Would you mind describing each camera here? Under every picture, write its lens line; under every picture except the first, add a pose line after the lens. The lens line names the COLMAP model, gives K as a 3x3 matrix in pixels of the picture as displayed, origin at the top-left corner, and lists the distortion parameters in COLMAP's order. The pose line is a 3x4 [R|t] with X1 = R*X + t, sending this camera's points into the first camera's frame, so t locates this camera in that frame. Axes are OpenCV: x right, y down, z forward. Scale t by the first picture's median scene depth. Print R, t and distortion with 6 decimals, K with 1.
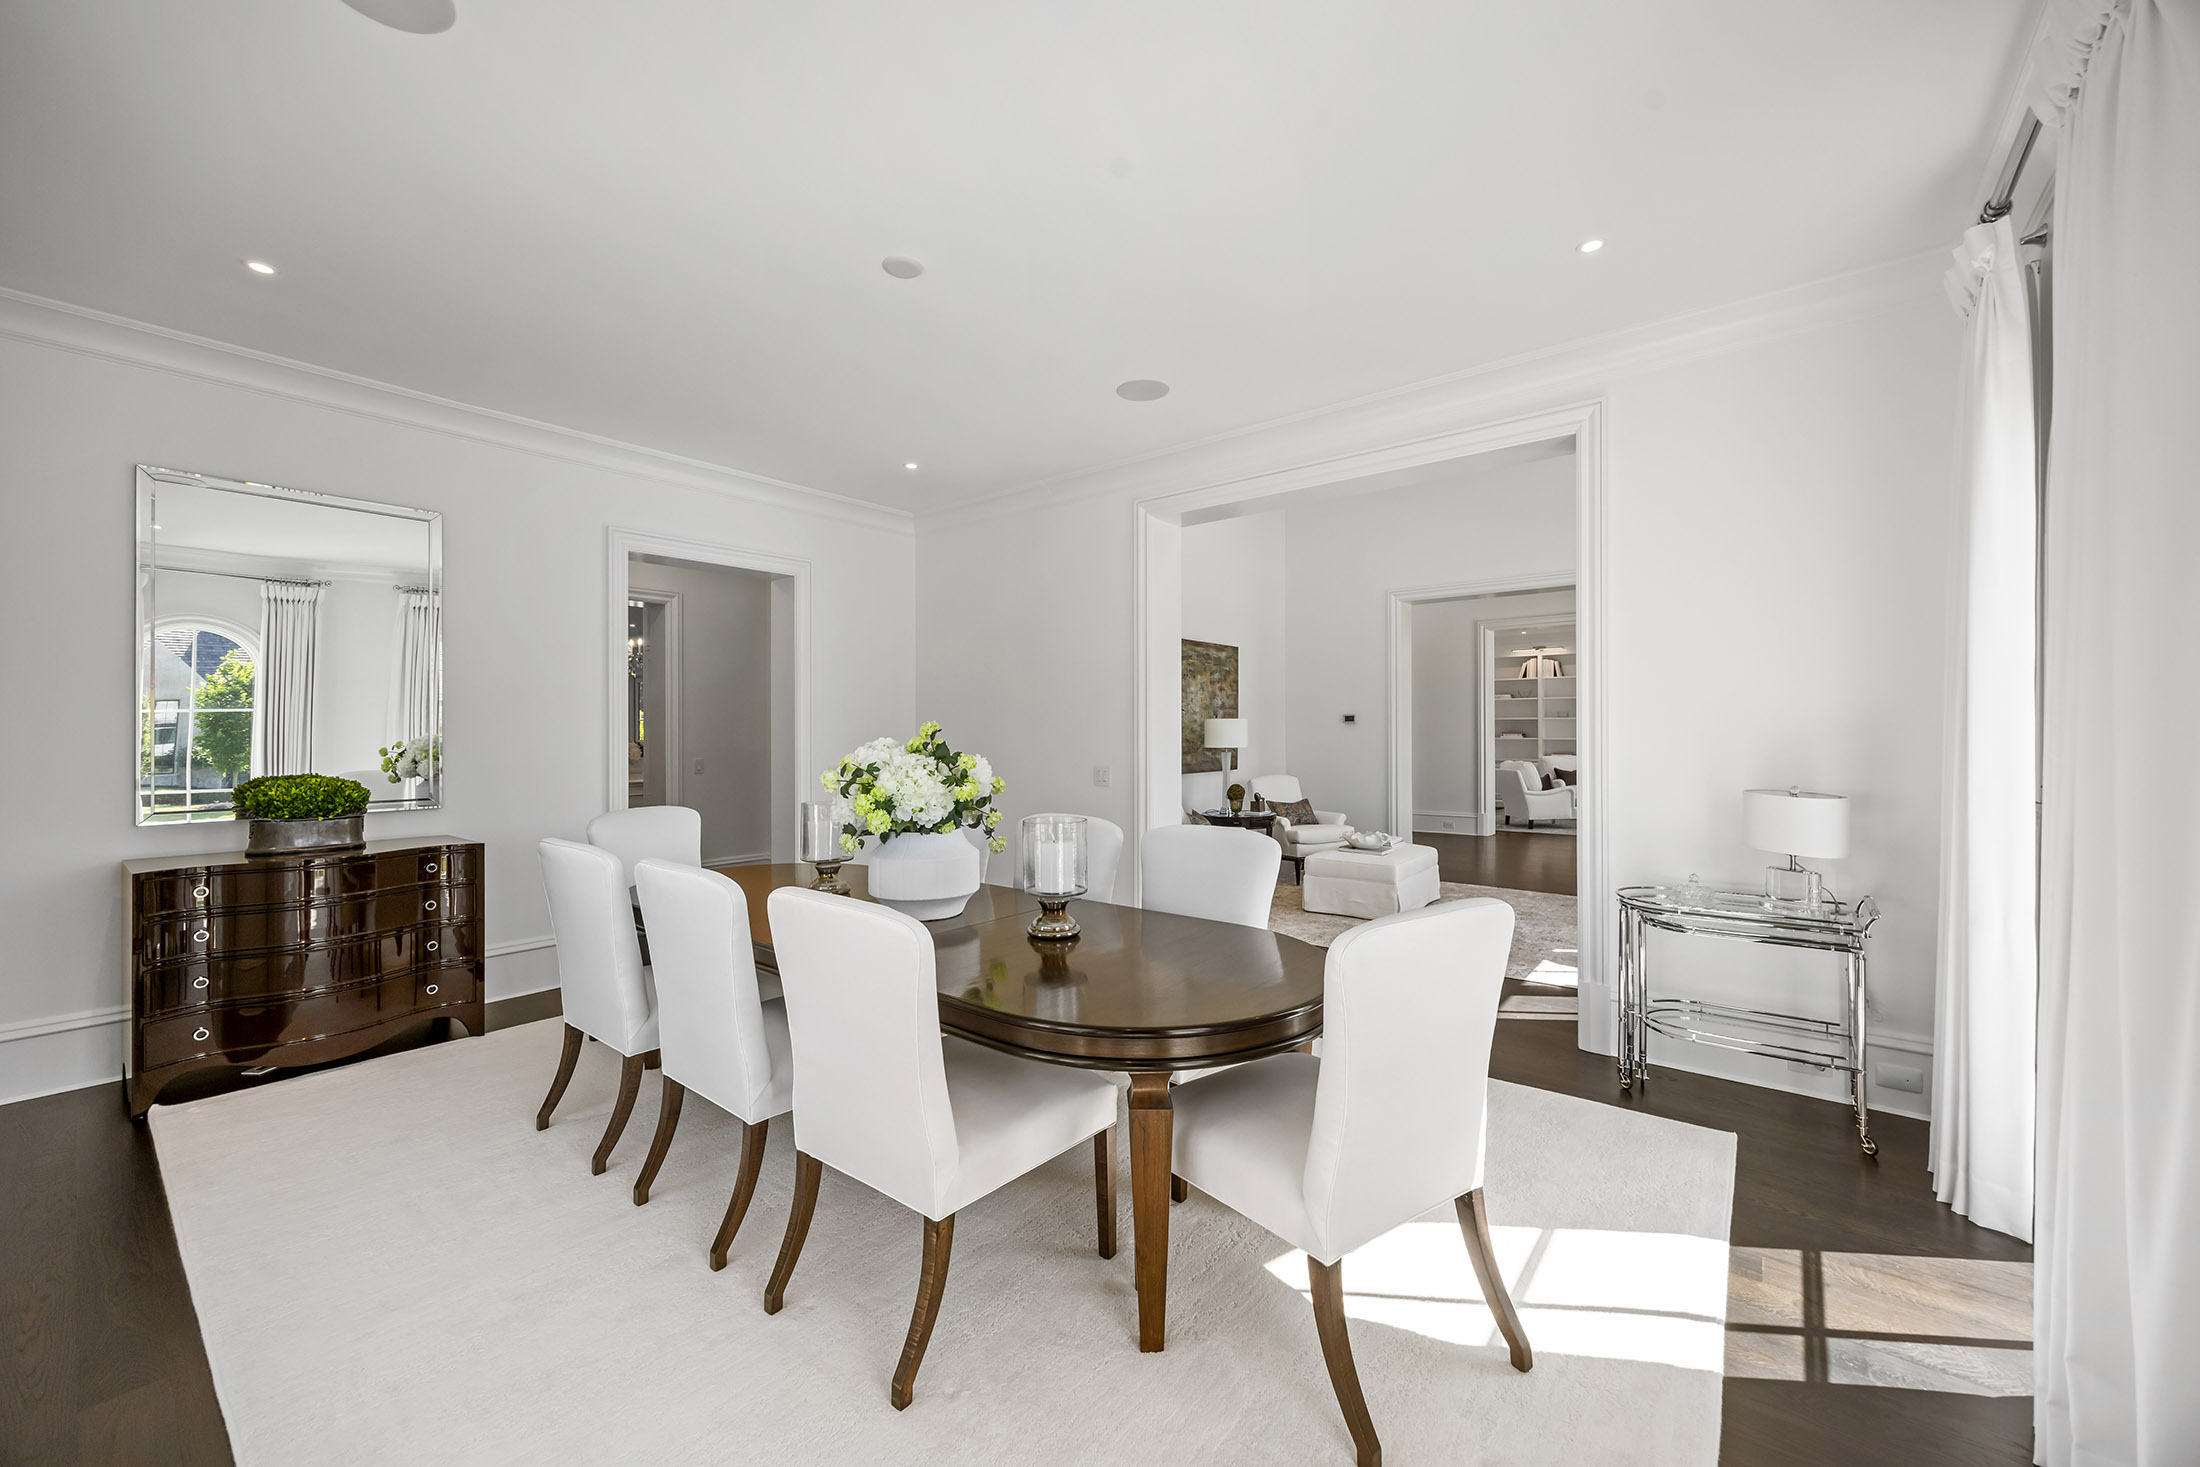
lens RADIAL K [[837.7, 0, 1100.7], [0, 837.7, 734.1], [0, 0, 1]] dist [-0.003076, -0.000217]
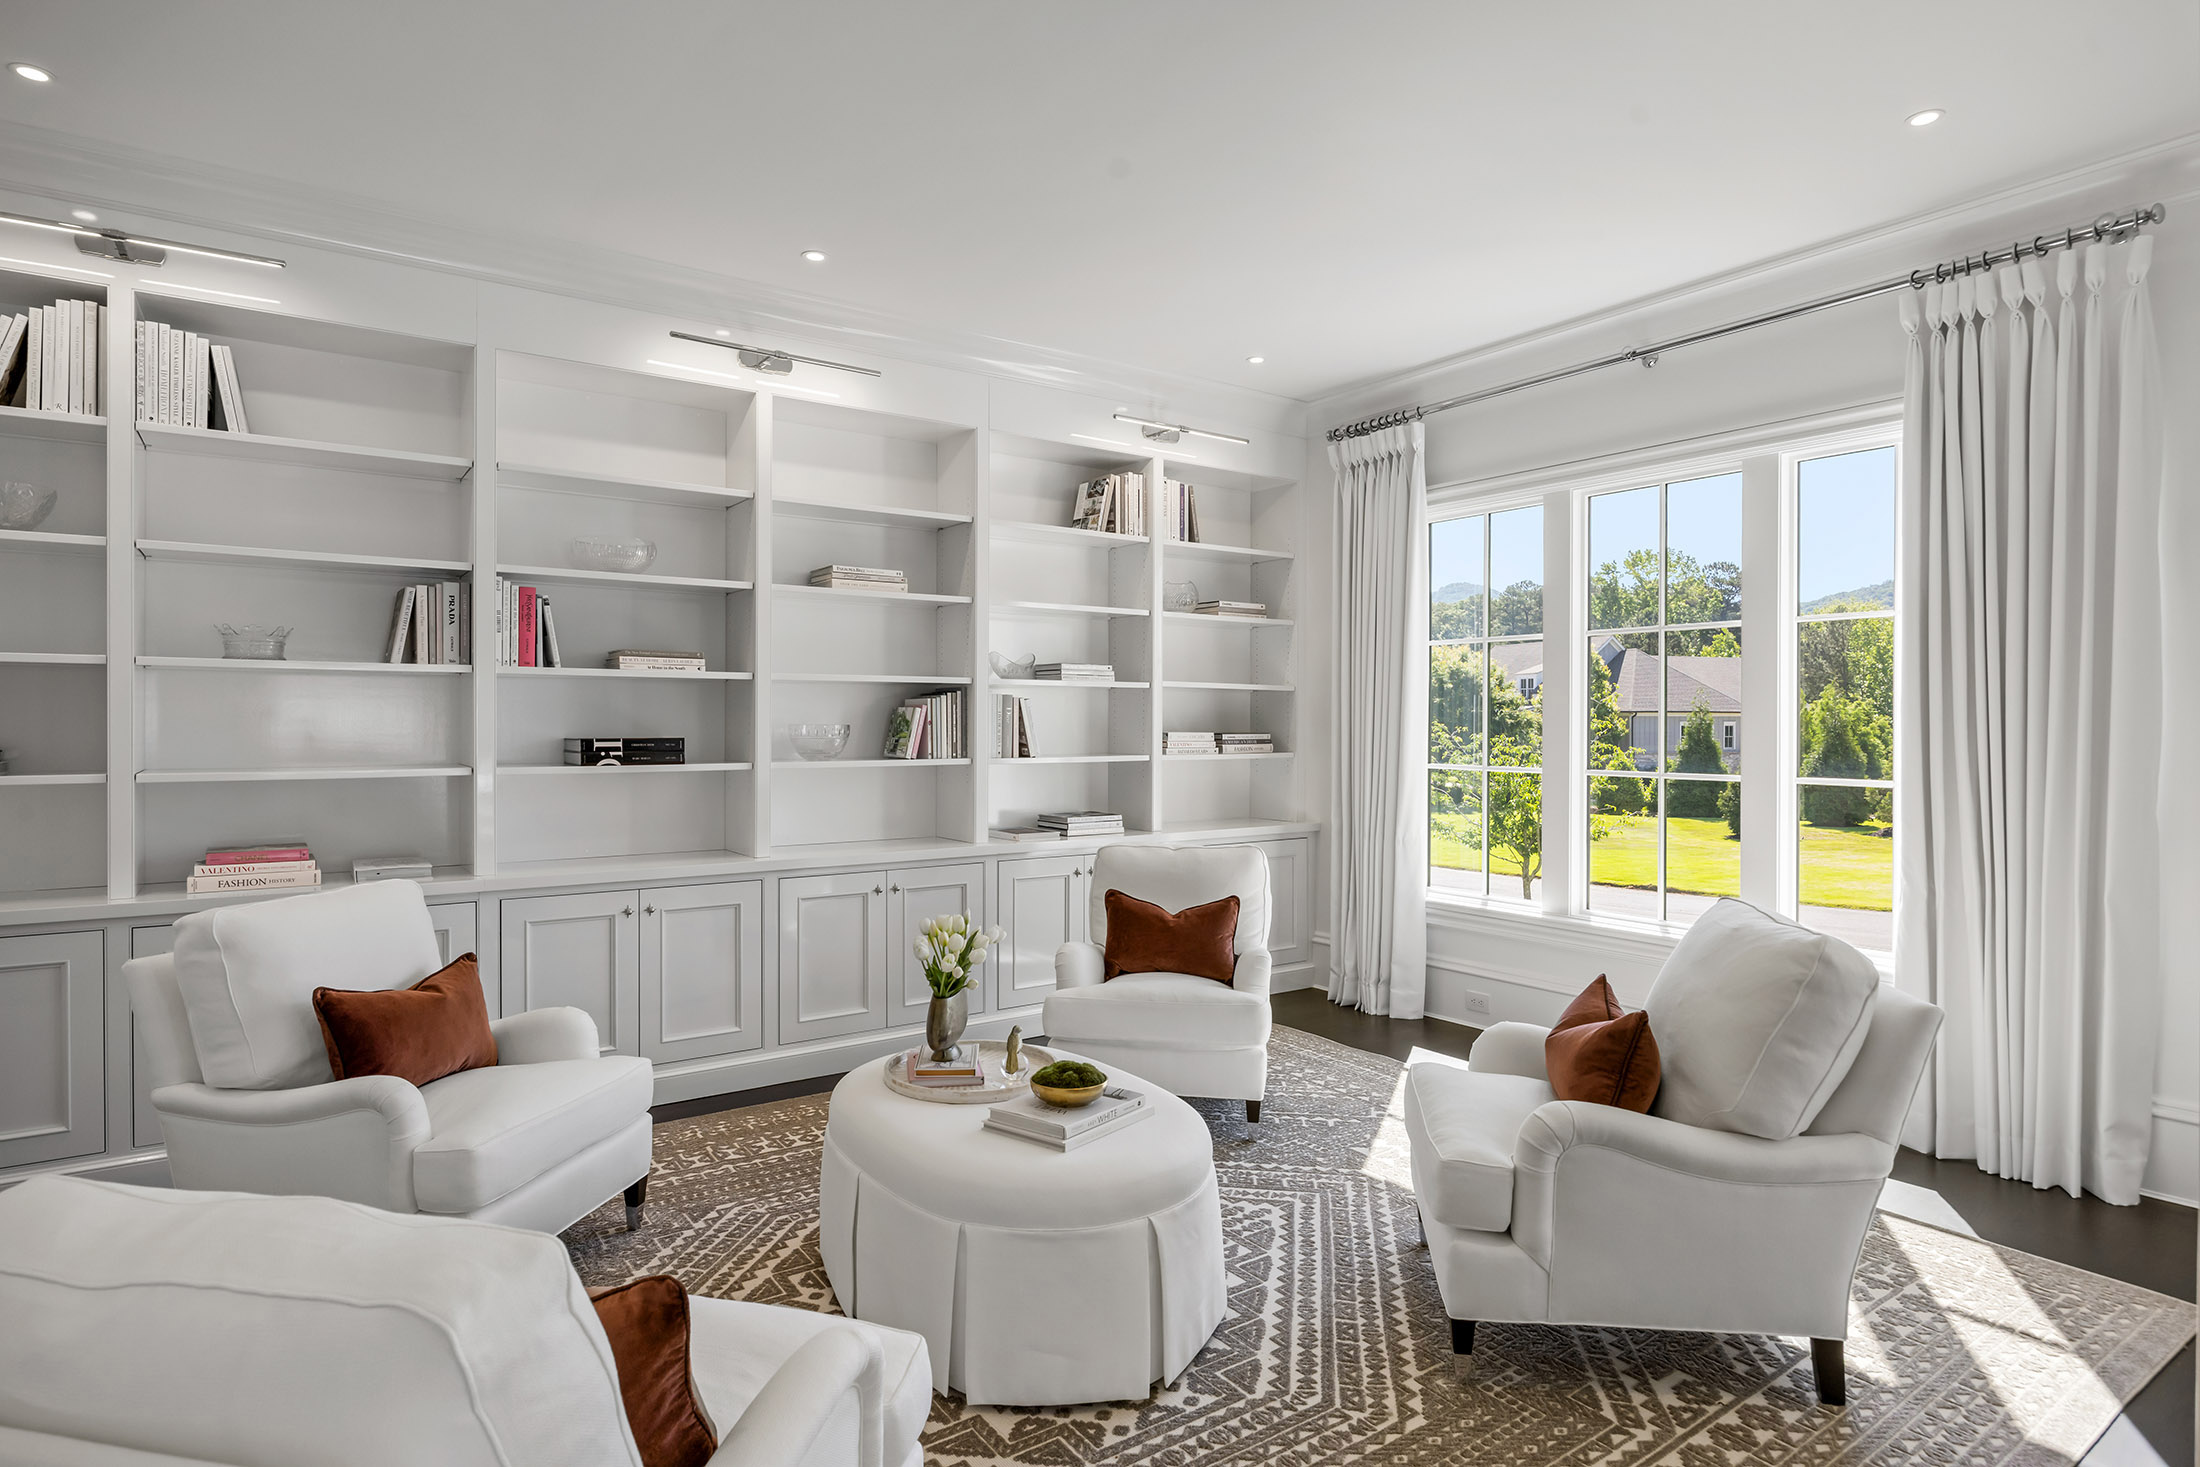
lens RADIAL K [[1184.8, 0, 1096.6], [0, 1184.8, 724.9], [0, 0, 1]] dist [-0.006213, -0.002377]
pose [[0.276982, 0.002192, 0.960873, 0.644541], [0.001322, 0.999996, -0.002662, -0.008221], [-0.960874, 0.002007, 0.276978, 1.369981]]
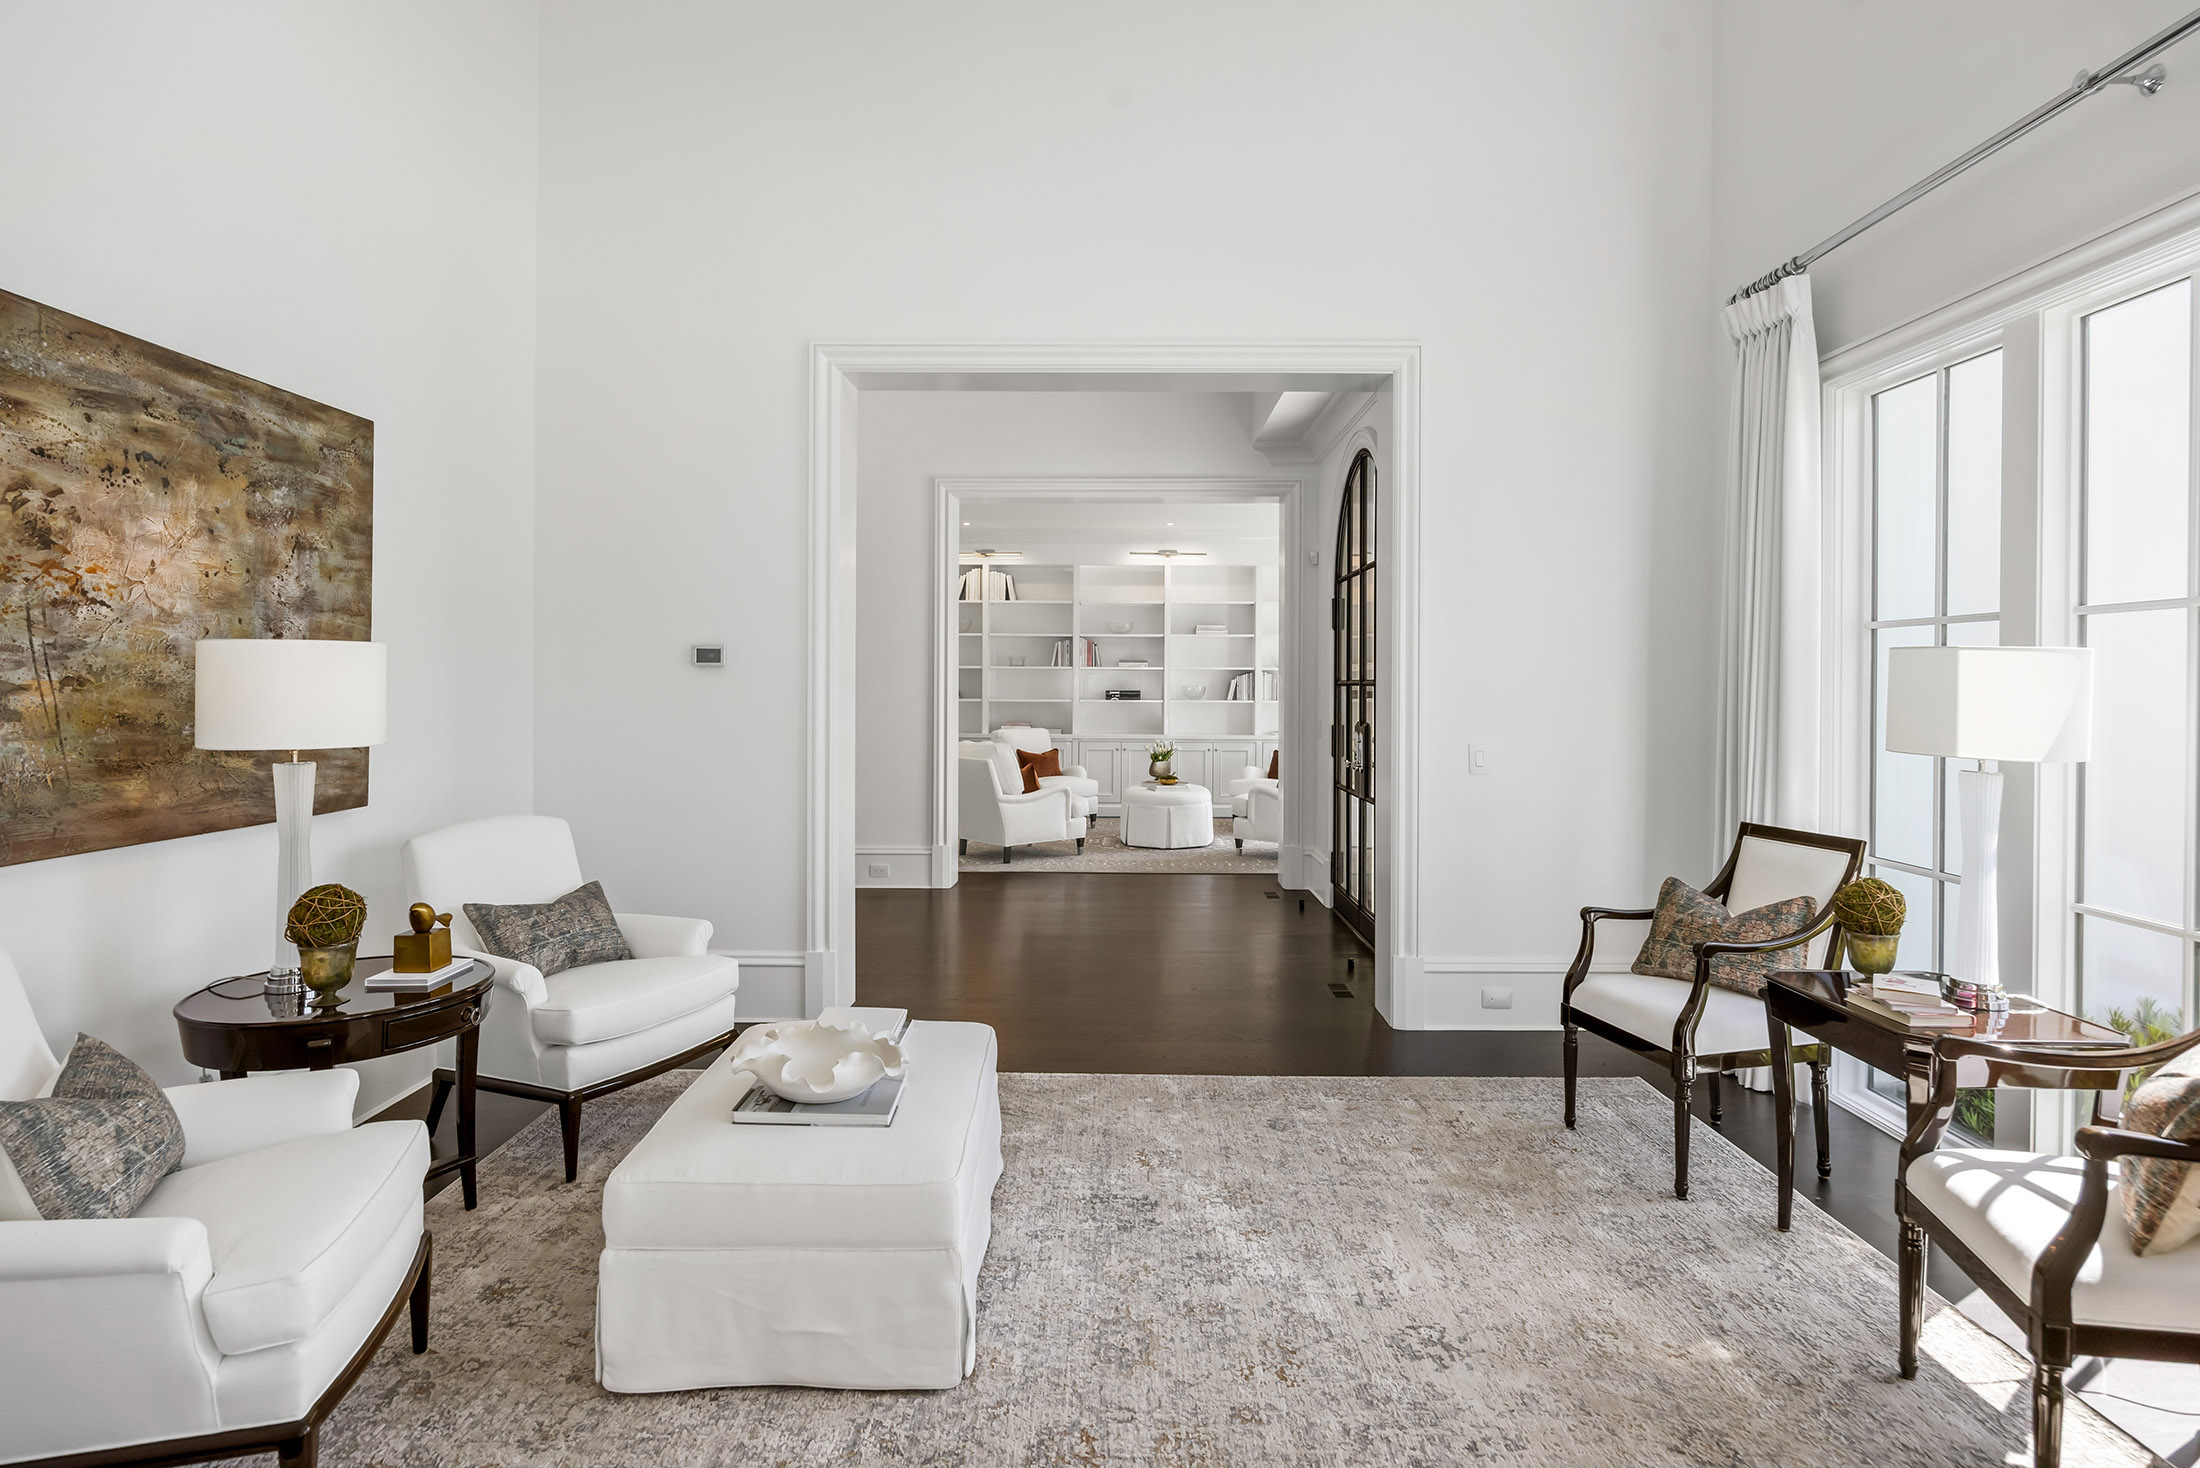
lens RADIAL K [[1174.0, 0, 1091.8], [0, 1174.0, 690.3], [0, 0, 1]] dist [-0.009055, -0.000288]
pose [[0.792441, 0.005061, 0.609928, 0.114171], [-0.006122, 0.999981, -0.000343, -0.003312], [-0.609918, -0.003462, 0.792457, 0.498954]]
